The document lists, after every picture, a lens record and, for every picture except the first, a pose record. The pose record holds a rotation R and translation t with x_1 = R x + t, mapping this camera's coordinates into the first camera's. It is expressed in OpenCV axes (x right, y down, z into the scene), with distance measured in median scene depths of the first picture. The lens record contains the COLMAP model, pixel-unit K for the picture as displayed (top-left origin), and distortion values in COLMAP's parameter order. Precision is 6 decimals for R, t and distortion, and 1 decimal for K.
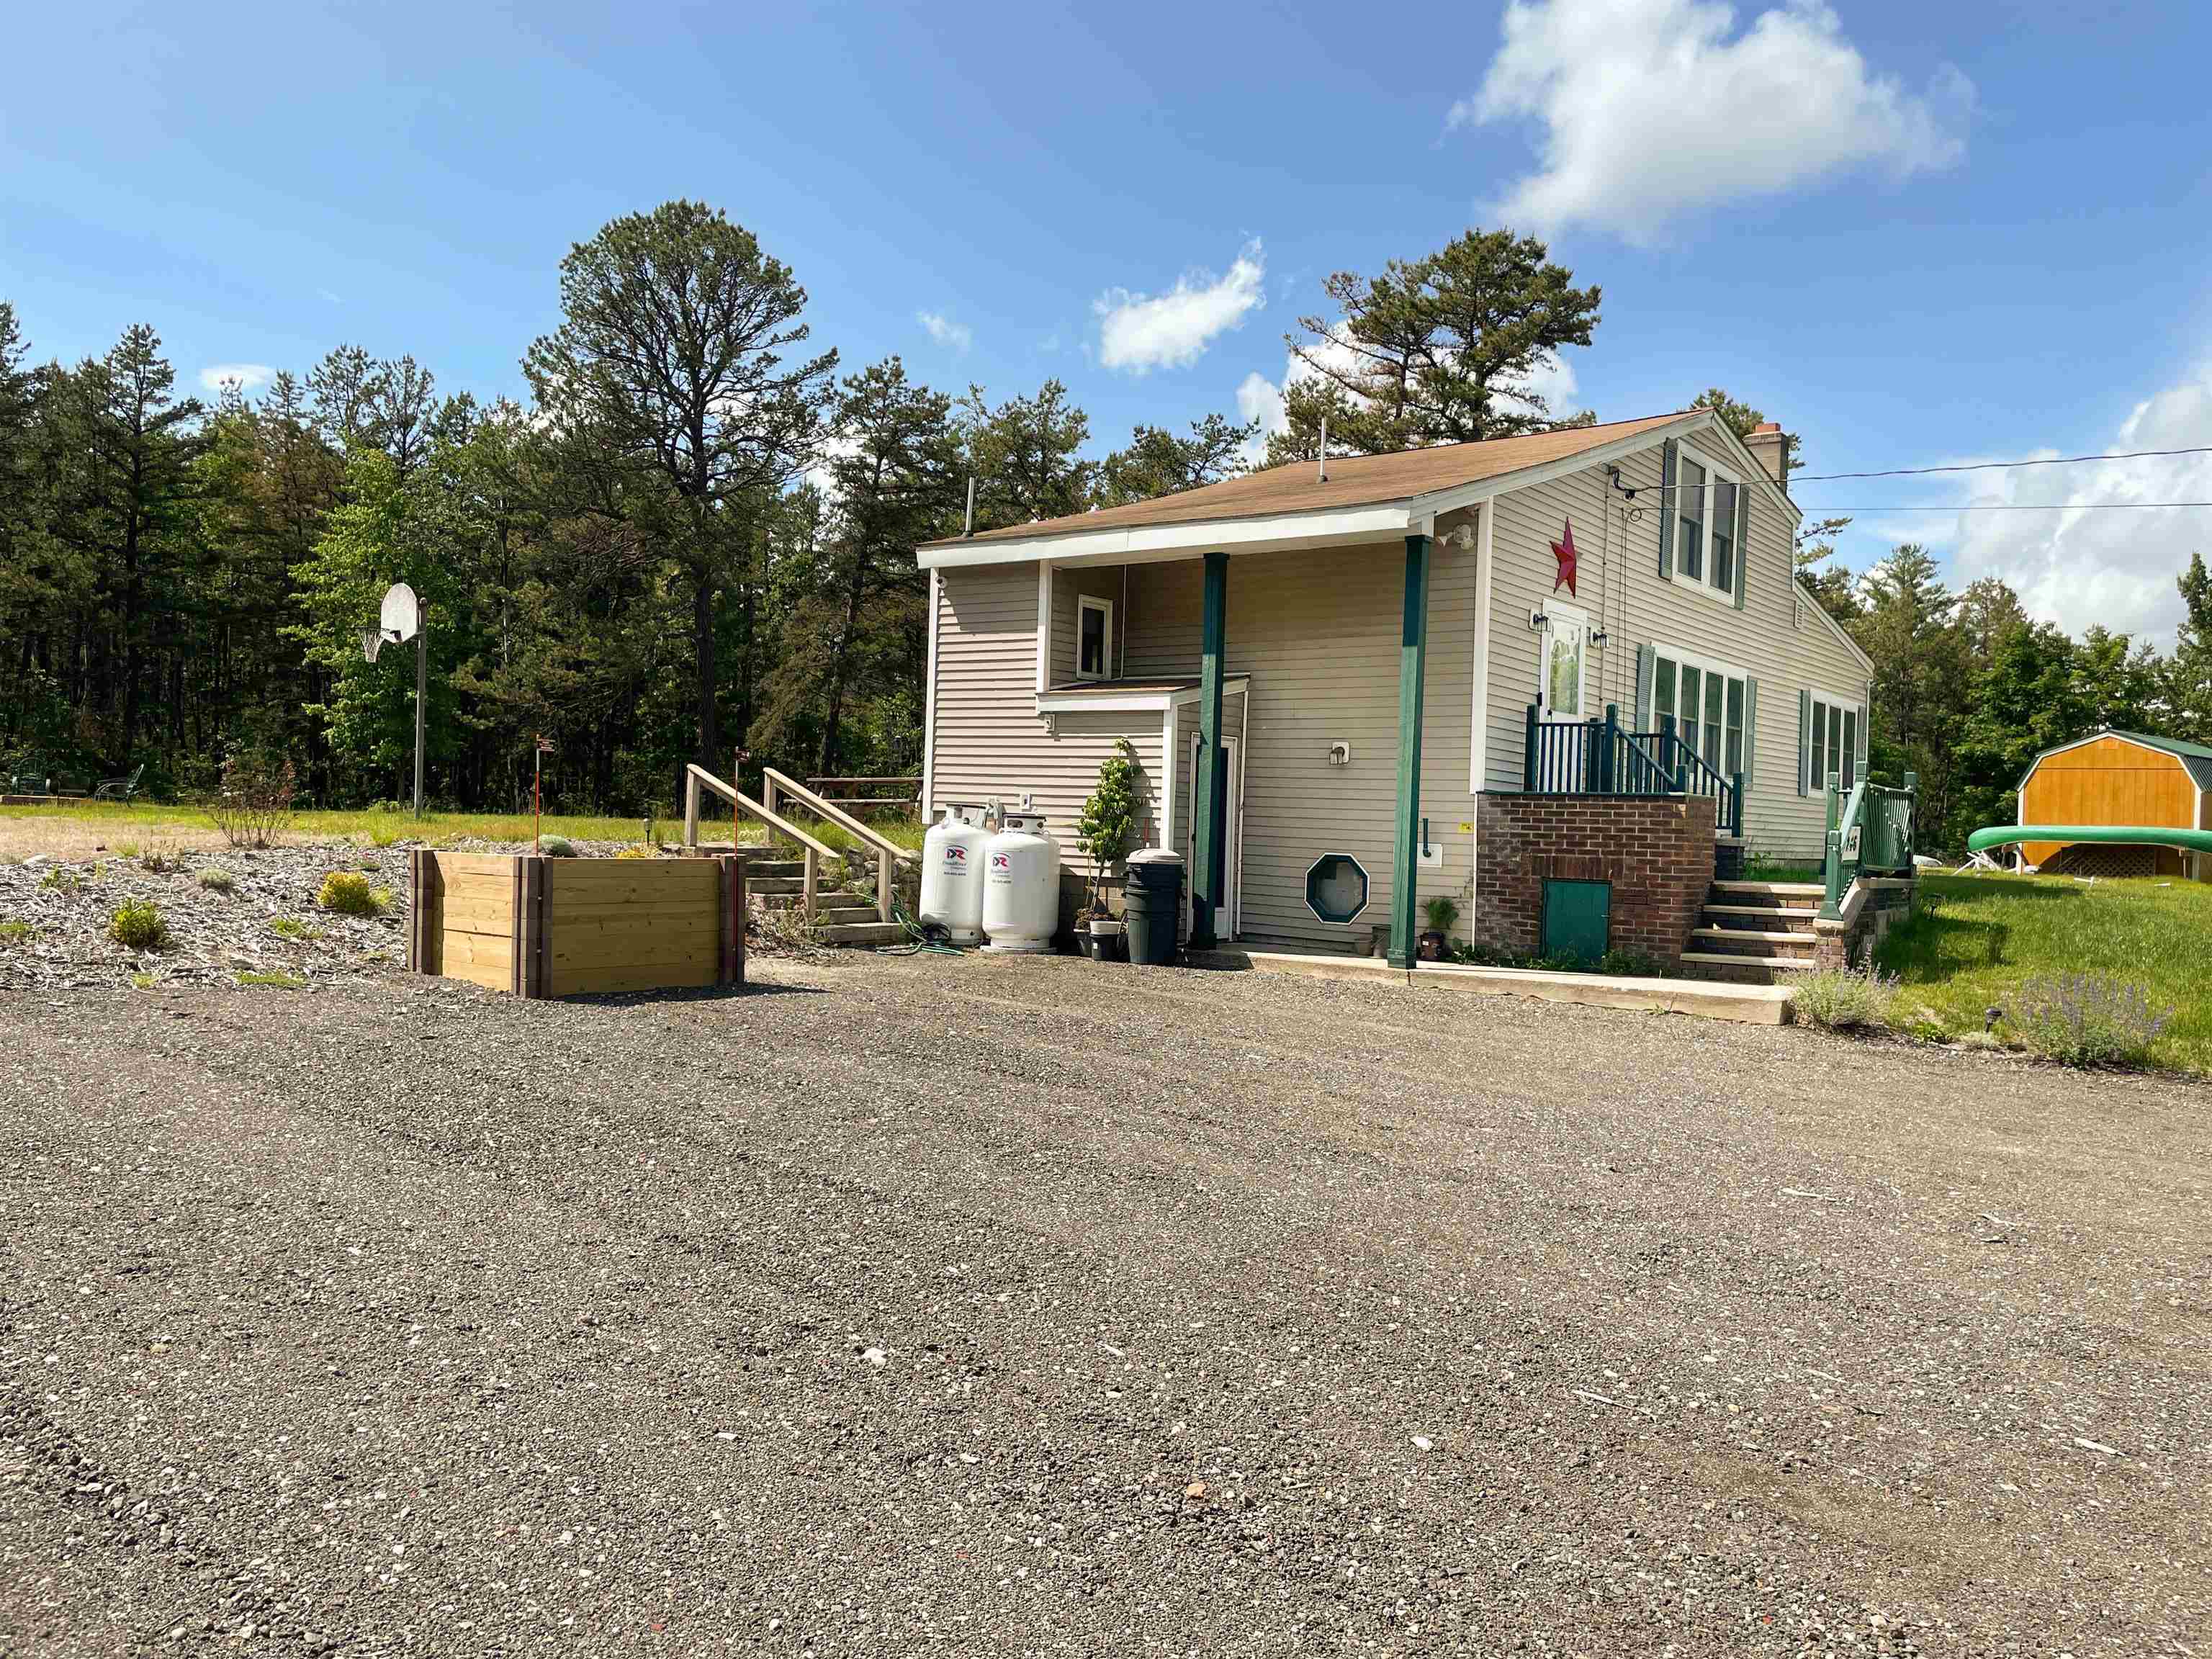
lens RADIAL K [[1691.5, 0, 1117.3], [0, 1691.5, 816.0], [0, 0, 1]] dist [0.007060, -0.005940]
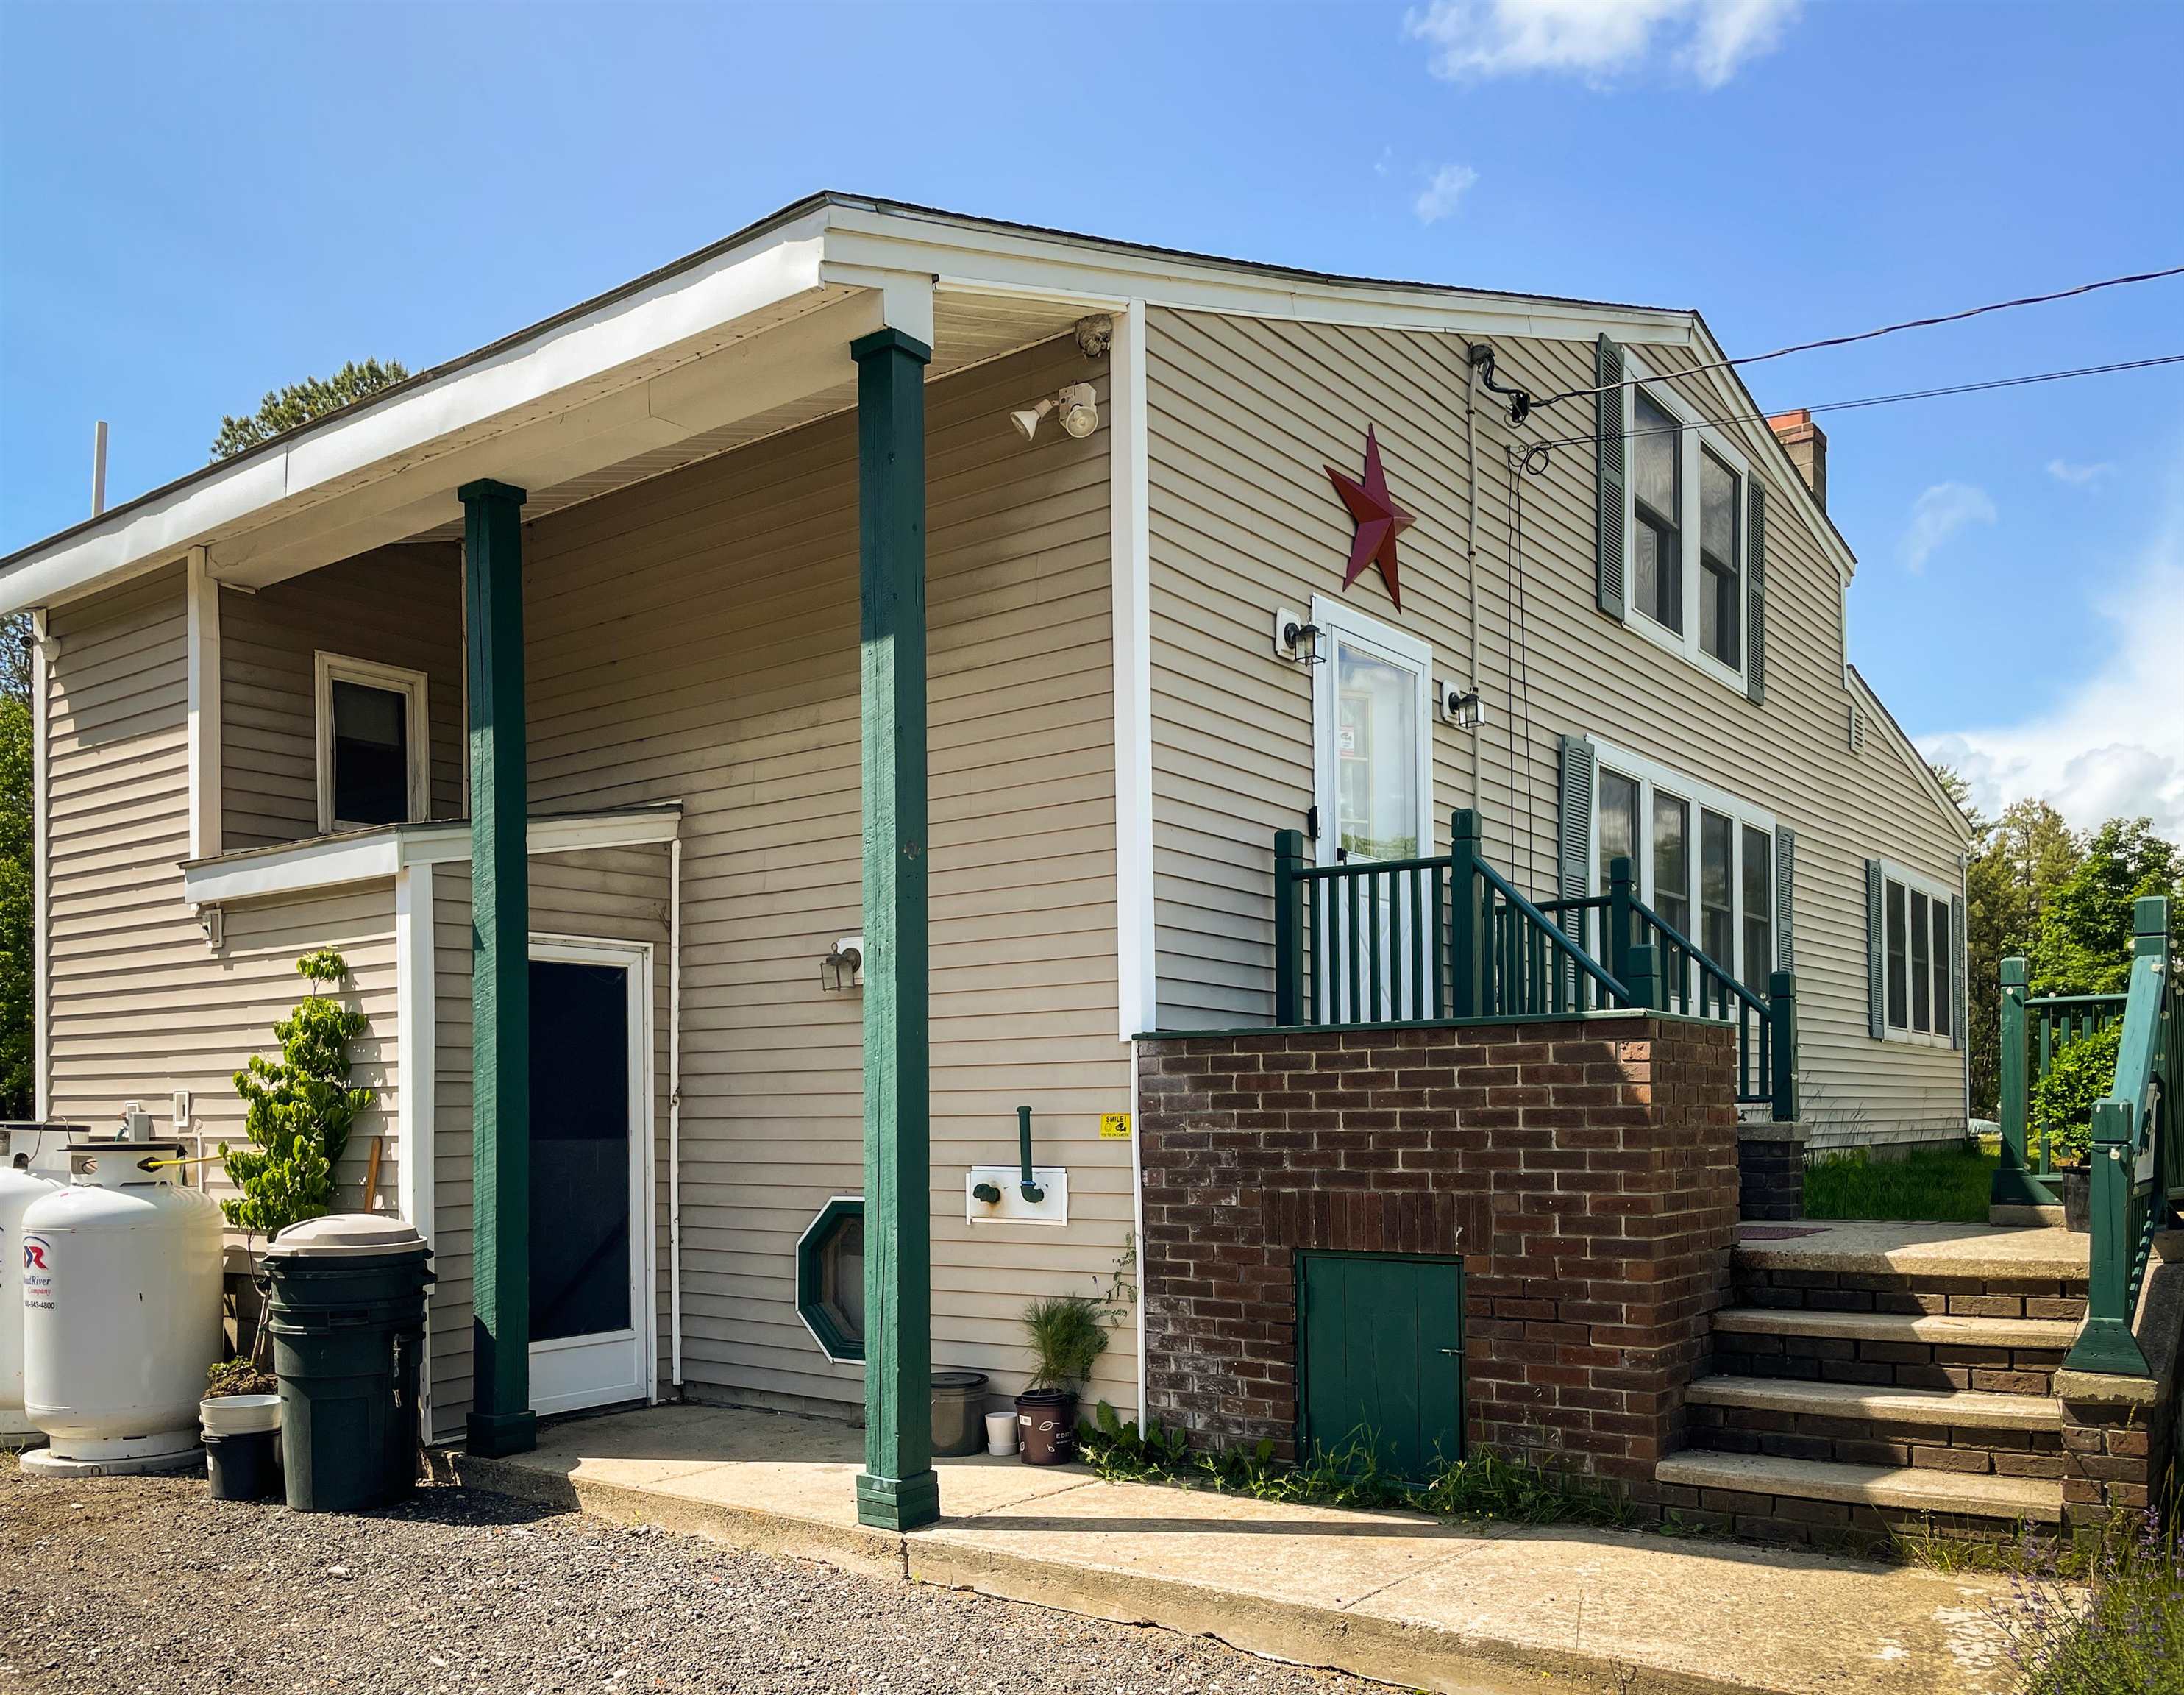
lens RADIAL K [[1755.1, 0, 1092.6], [0, 1755.1, 1075.9], [0, 0, 1]] dist [0.023774, -0.010237]
pose [[0.998997, -0.044259, -0.006778, 0.190824], [0.044112, 0.998815, -0.020560, 0.002852], [0.007680, 0.020240, 0.999766, 0.543721]]
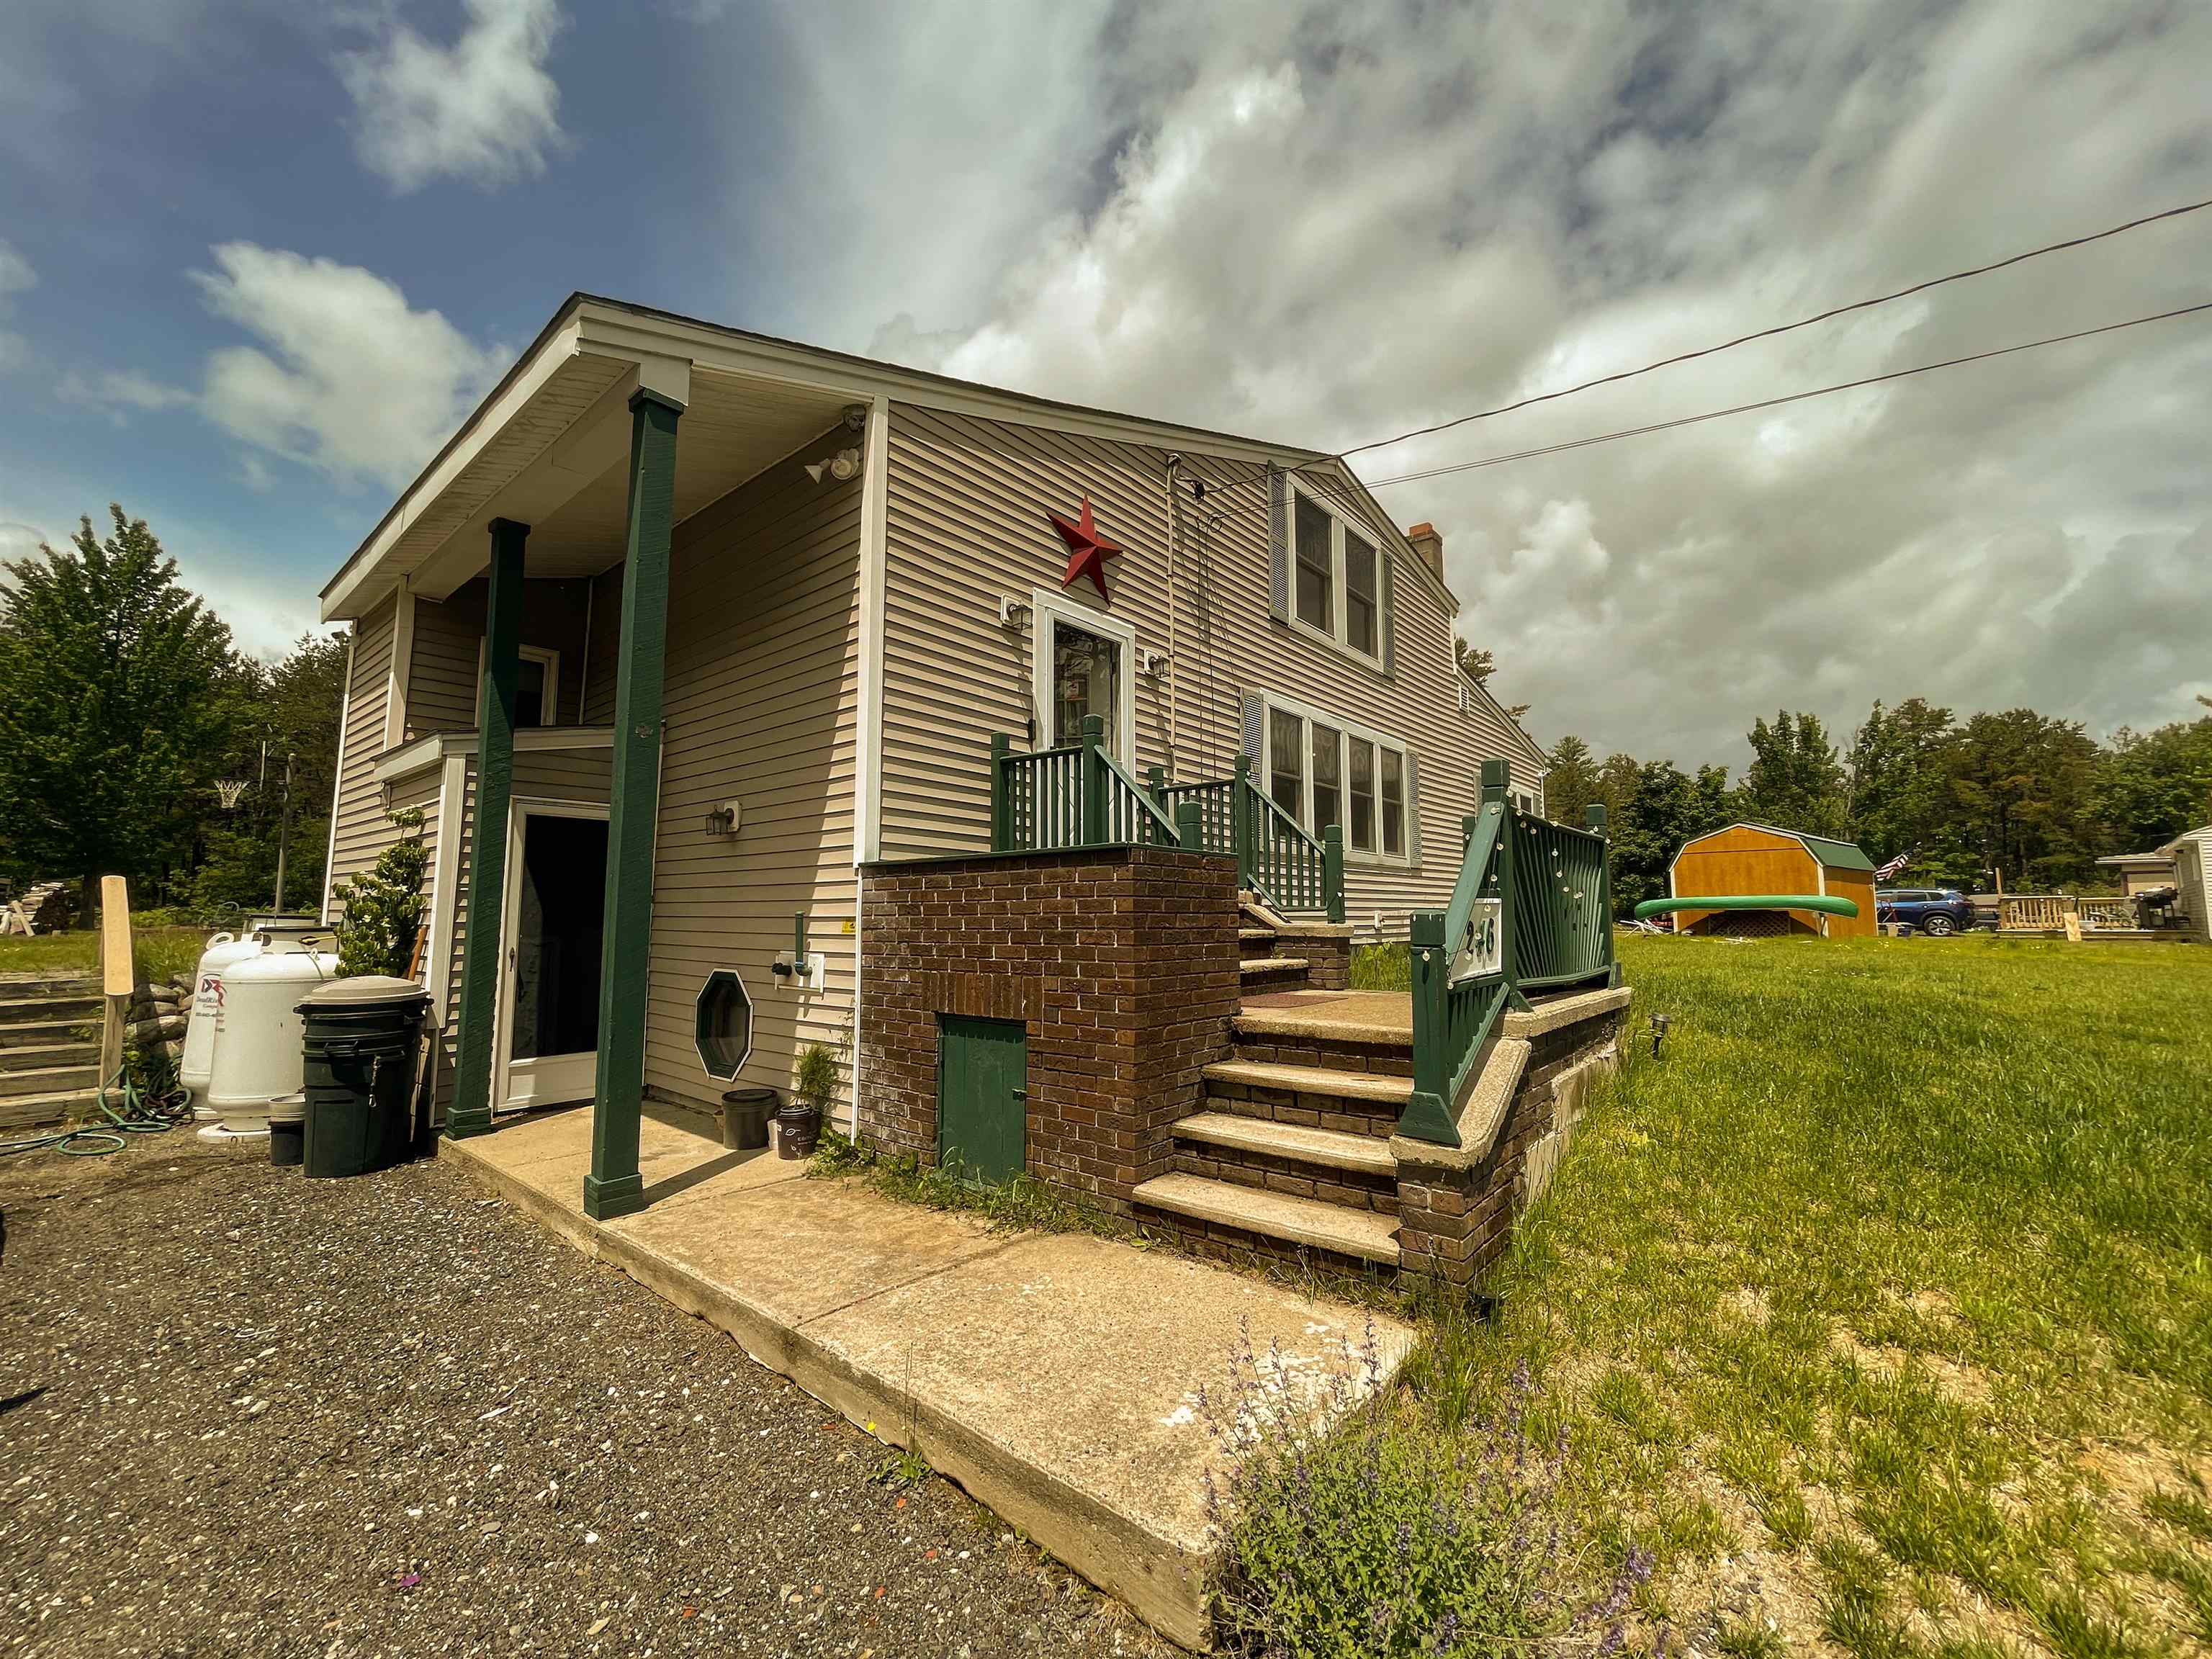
lens RADIAL K [[894.4, 0, 1106.2], [0, 894.4, 814.3], [0, 0, 1]] dist [-0.016851, 0.000232]
pose [[0.997967, -0.040480, -0.049224, 0.293339], [0.034764, 0.993112, -0.111893, 0.005756], [0.053414, 0.109954, 0.992500, 0.642535]]
